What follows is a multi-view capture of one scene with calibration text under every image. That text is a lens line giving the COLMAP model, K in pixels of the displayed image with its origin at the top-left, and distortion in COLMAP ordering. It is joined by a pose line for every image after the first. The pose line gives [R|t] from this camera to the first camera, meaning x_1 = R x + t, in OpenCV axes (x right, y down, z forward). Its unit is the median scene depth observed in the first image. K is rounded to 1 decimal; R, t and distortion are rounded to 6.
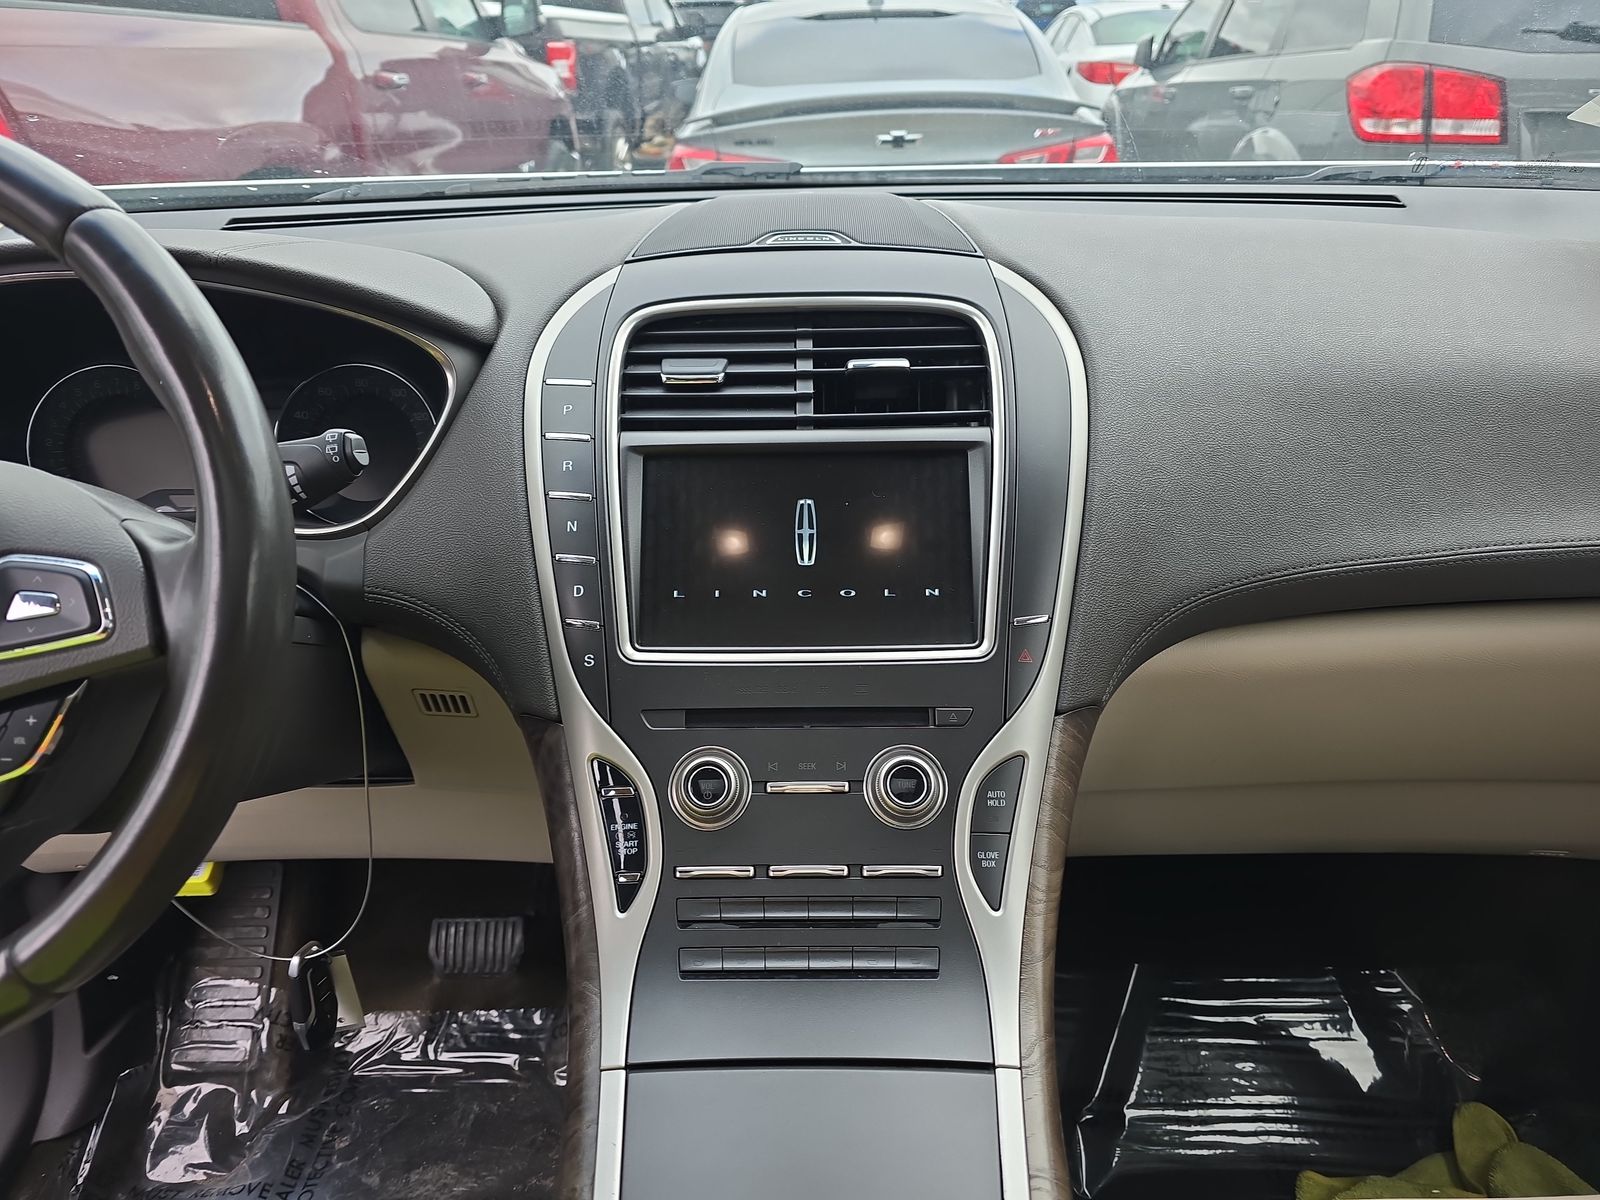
lens RADIAL K [[1064.5, 0, 666.9], [0, 1064.5, 616.8], [0, 0, 1]] dist [0.074801, -0.068350]
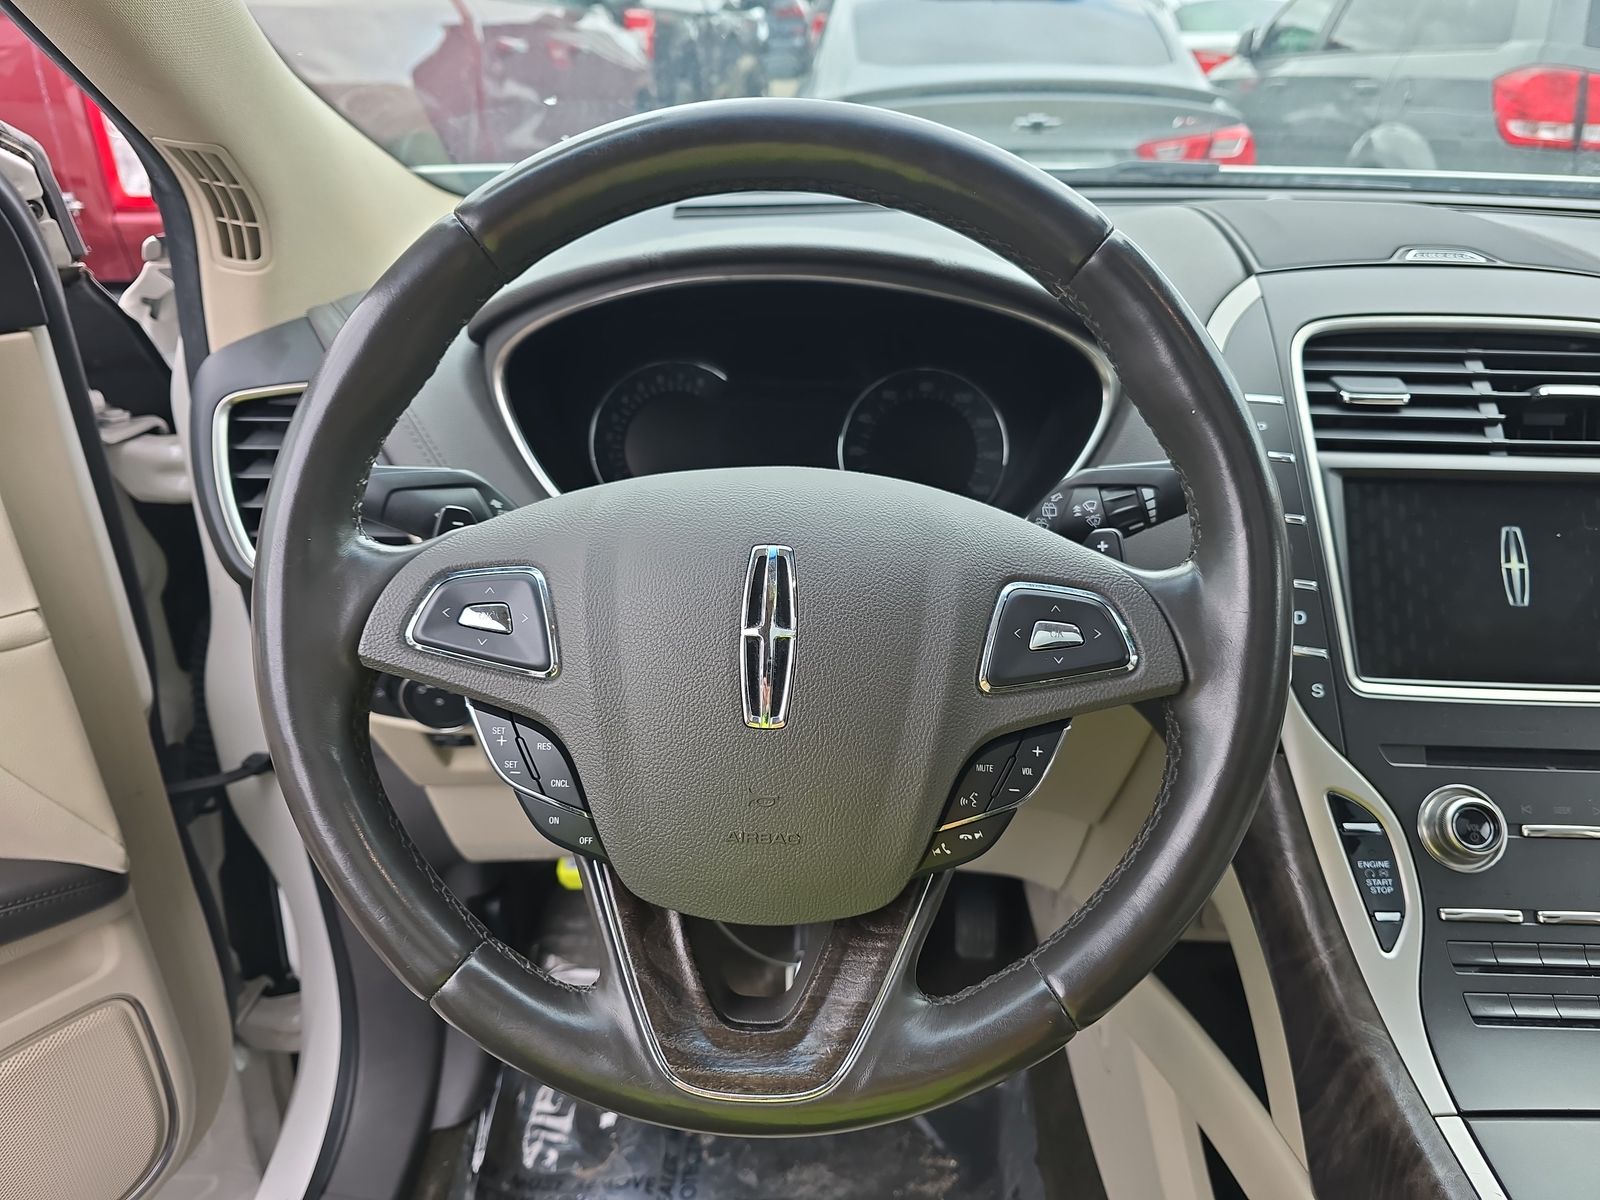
lens RADIAL K [[1077.8, 0, 794.8], [0, 1077.8, 617.6], [0, 0, 1]] dist [0.069488, -0.068547]
pose [[0.999393, 0.034838, -0.000581, -0.493847], [-0.034827, 0.999303, 0.013443, -0.019645], [0.001049, -0.013415, 0.999909, 0.005097]]
